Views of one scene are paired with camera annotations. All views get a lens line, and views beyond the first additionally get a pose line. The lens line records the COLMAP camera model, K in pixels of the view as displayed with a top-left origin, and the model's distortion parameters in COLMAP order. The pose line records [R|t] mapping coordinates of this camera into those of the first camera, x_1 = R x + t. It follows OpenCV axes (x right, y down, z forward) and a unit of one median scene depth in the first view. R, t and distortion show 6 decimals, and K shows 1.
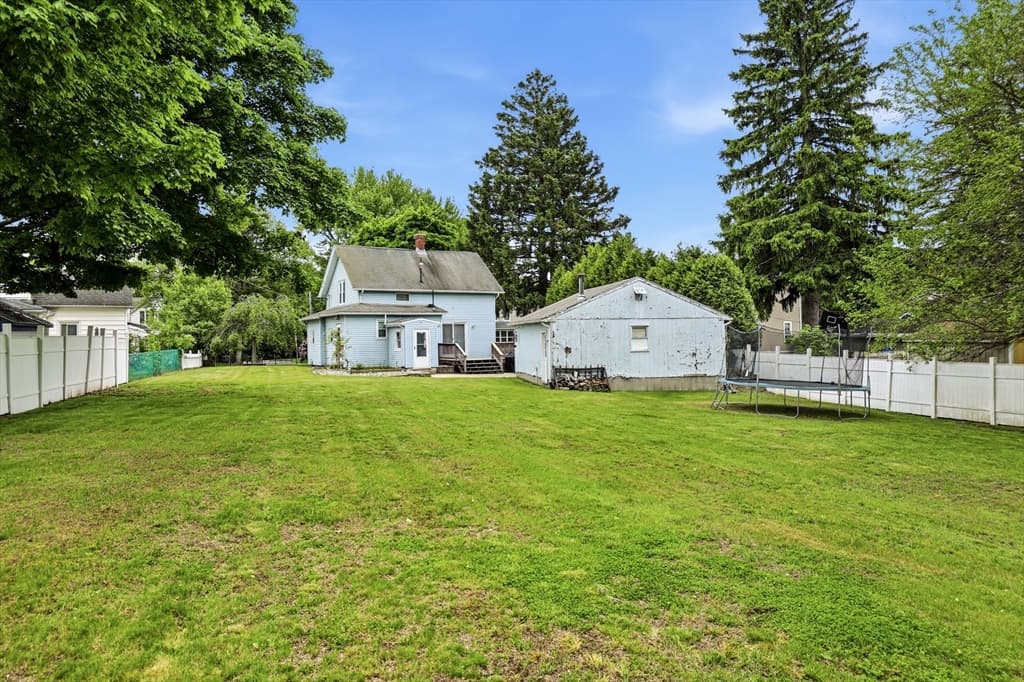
lens RADIAL K [[698.6, 0, 512.0], [0, 698.6, 341.0], [0, 0, 1]] dist [0.006942, 0.001968]
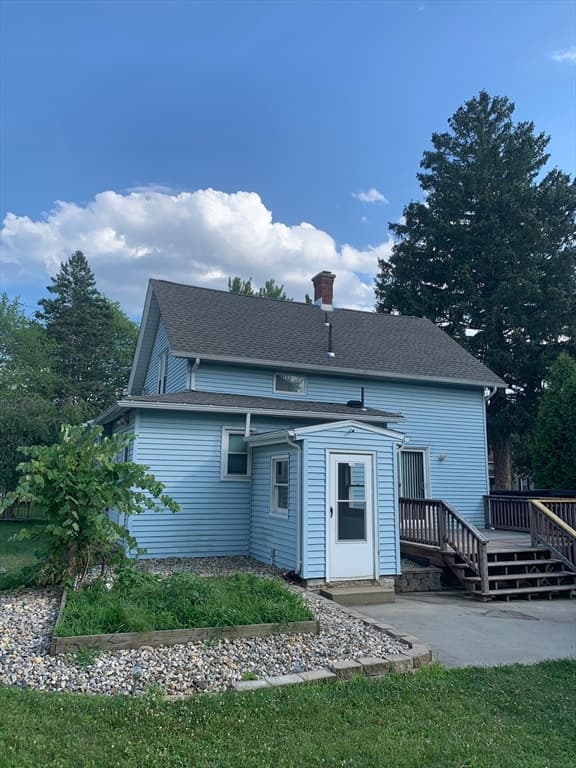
lens RADIAL K [[565.2, 0, 299.7], [0, 565.2, 382.4], [0, 0, 1]] dist [0.059418, -0.000427]
pose [[0.993699, 0.010057, -0.111626, -0.115210], [-0.028654, 0.985663, -0.166276, -0.004455], [0.108353, 0.168426, 0.979741, 0.675688]]
